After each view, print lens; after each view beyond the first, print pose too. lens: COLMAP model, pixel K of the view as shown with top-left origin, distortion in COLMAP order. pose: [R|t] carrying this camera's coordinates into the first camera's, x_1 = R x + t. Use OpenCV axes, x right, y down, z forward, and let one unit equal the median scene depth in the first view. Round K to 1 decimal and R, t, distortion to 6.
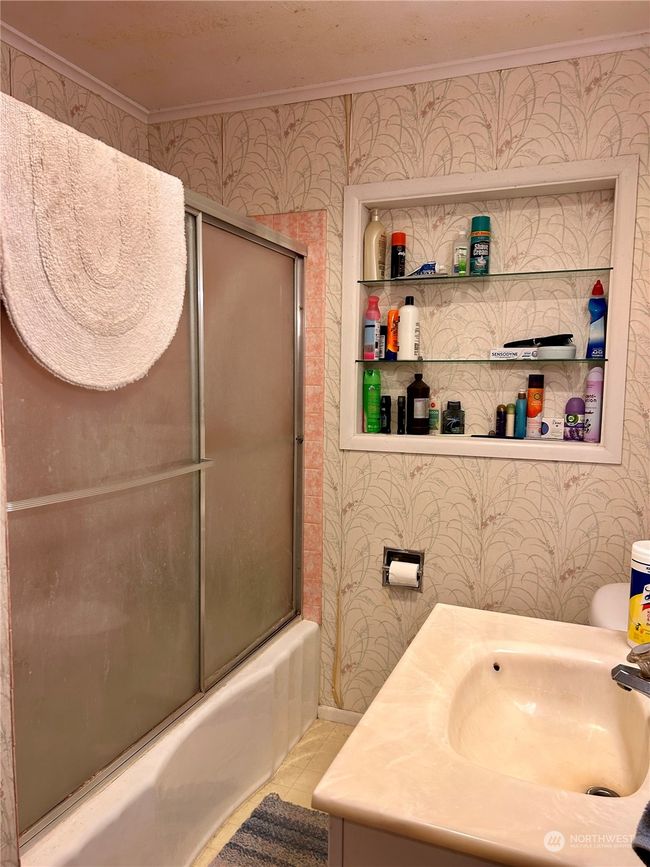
lens RADIAL K [[655.3, 0, 325.0], [0, 655.3, 433.5], [0, 0, 1]] dist [0.064487, -0.076876]
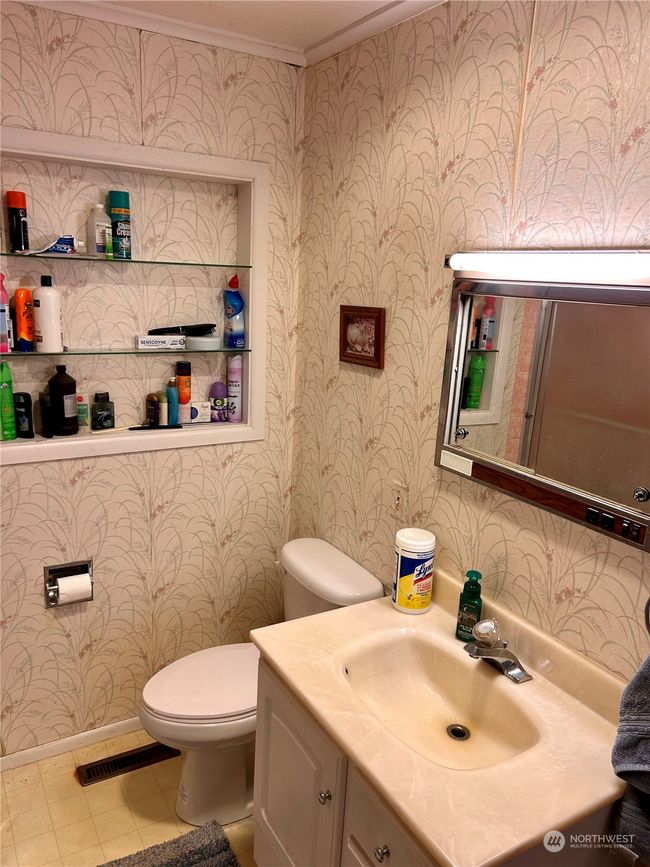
lens RADIAL K [[655.3, 0, 325.0], [0, 655.3, 433.5], [0, 0, 1]] dist [0.064487, -0.076876]
pose [[0.609061, -0.169984, 0.774694, -0.352369], [0.025013, 0.980394, 0.195453, -0.172787], [-0.792729, -0.099665, 0.601371, 0.199120]]
